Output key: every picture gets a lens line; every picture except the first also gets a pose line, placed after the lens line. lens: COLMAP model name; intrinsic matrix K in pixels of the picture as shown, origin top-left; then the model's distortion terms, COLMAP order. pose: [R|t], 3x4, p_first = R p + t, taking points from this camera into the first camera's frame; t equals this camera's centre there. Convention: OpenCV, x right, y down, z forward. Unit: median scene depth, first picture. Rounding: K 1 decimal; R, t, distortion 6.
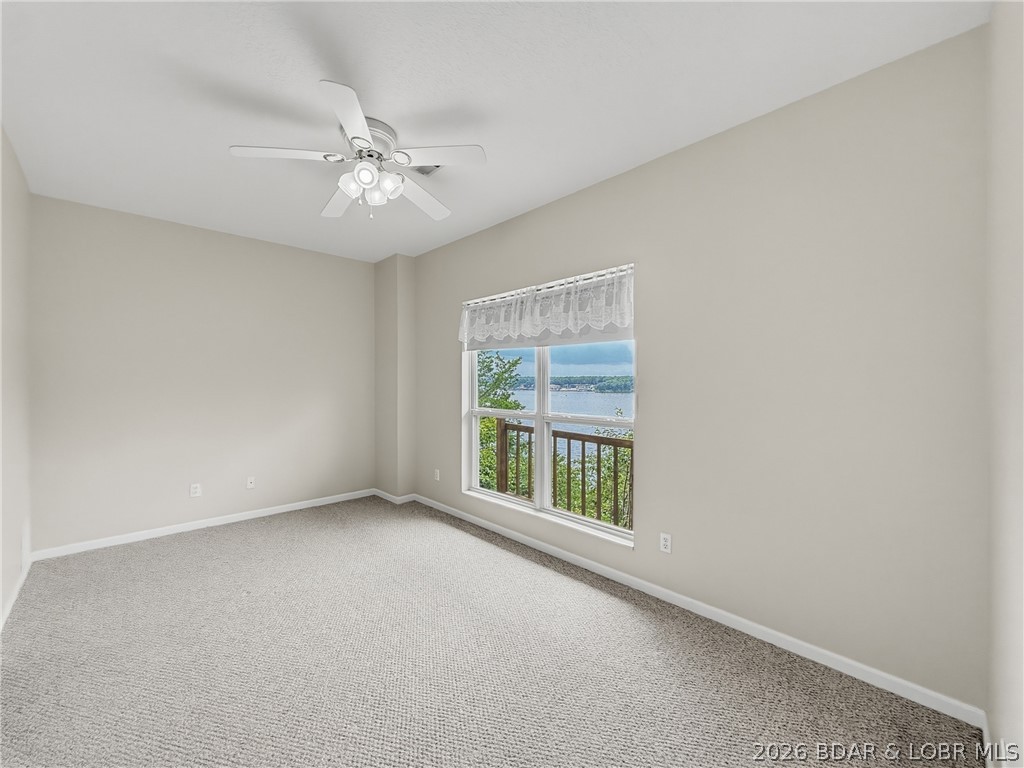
lens RADIAL K [[419.5, 0, 512.1], [0, 419.5, 388.0], [0, 0, 1]] dist [-0.000012, -0.000037]
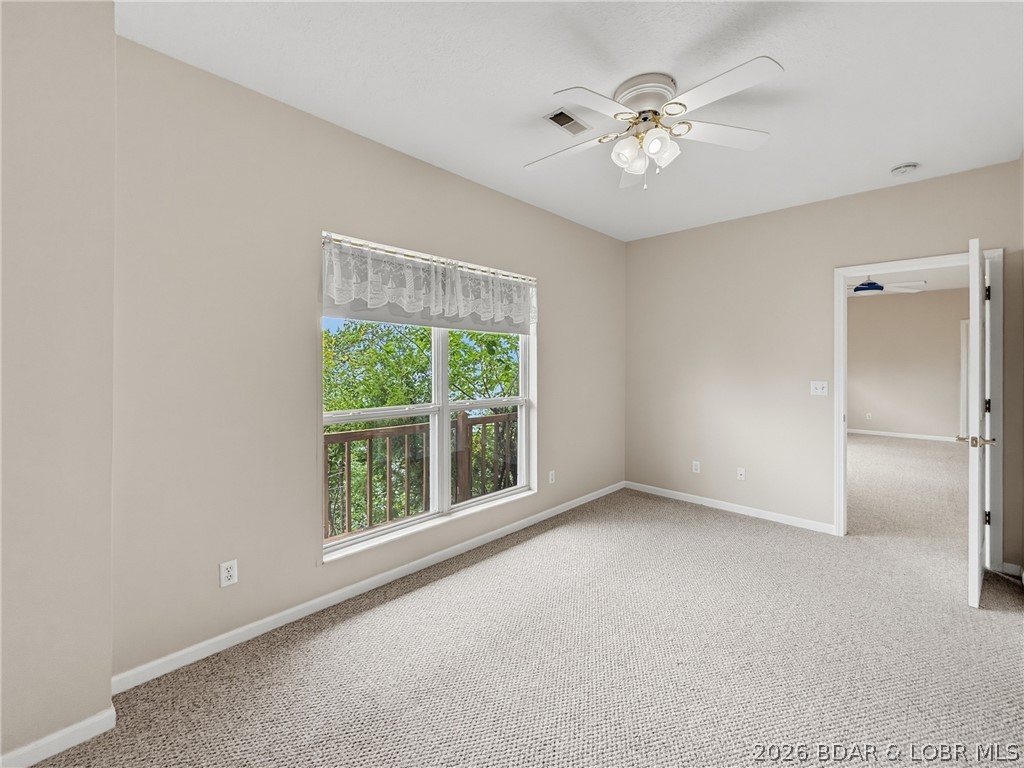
lens RADIAL K [[434.7, 0, 512.6], [0, 434.7, 366.9], [0, 0, 1]] dist [0.008738, 0.000083]
pose [[-0.052025, -0.005637, 0.998630, -0.866766], [0.020595, 0.999765, 0.006716, -0.020169], [-0.998433, 0.020916, -0.051897, 0.919345]]
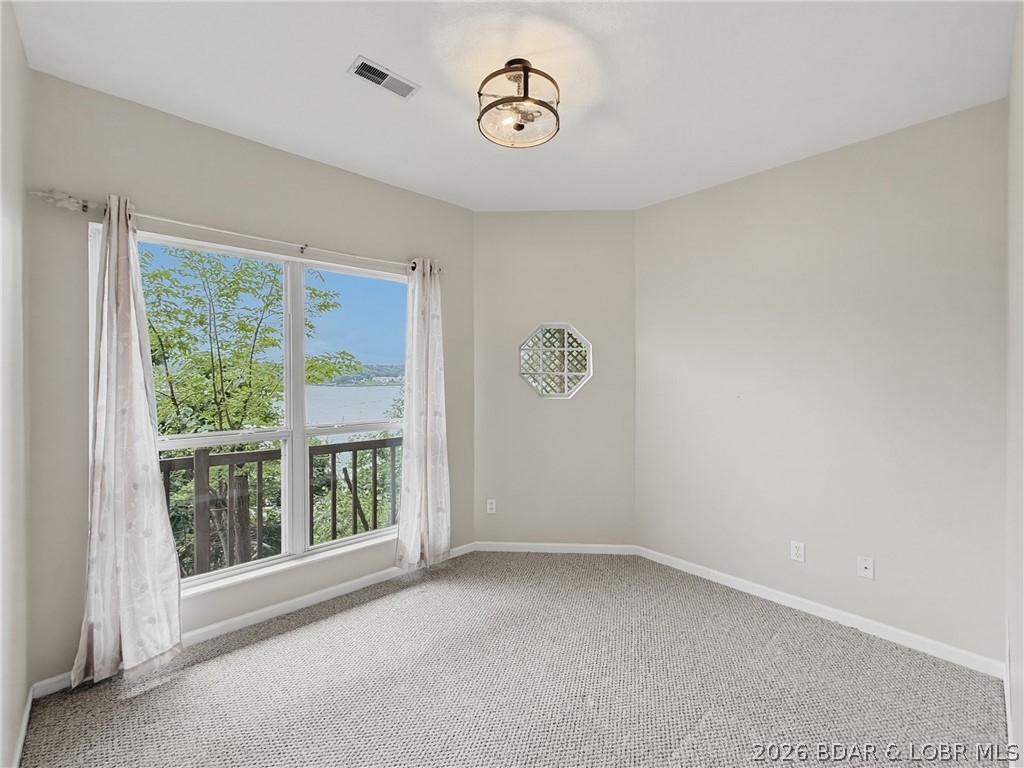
lens RADIAL K [[405.2, 0, 508.4], [0, 405.2, 375.9], [0, 0, 1]] dist [-0.000804, -0.000120]
pose [[0.061324, -0.015622, 0.997996, -0.678059], [0.004016, 0.999873, 0.015404, -0.045354], [-0.998110, 0.003063, 0.061379, 0.623049]]
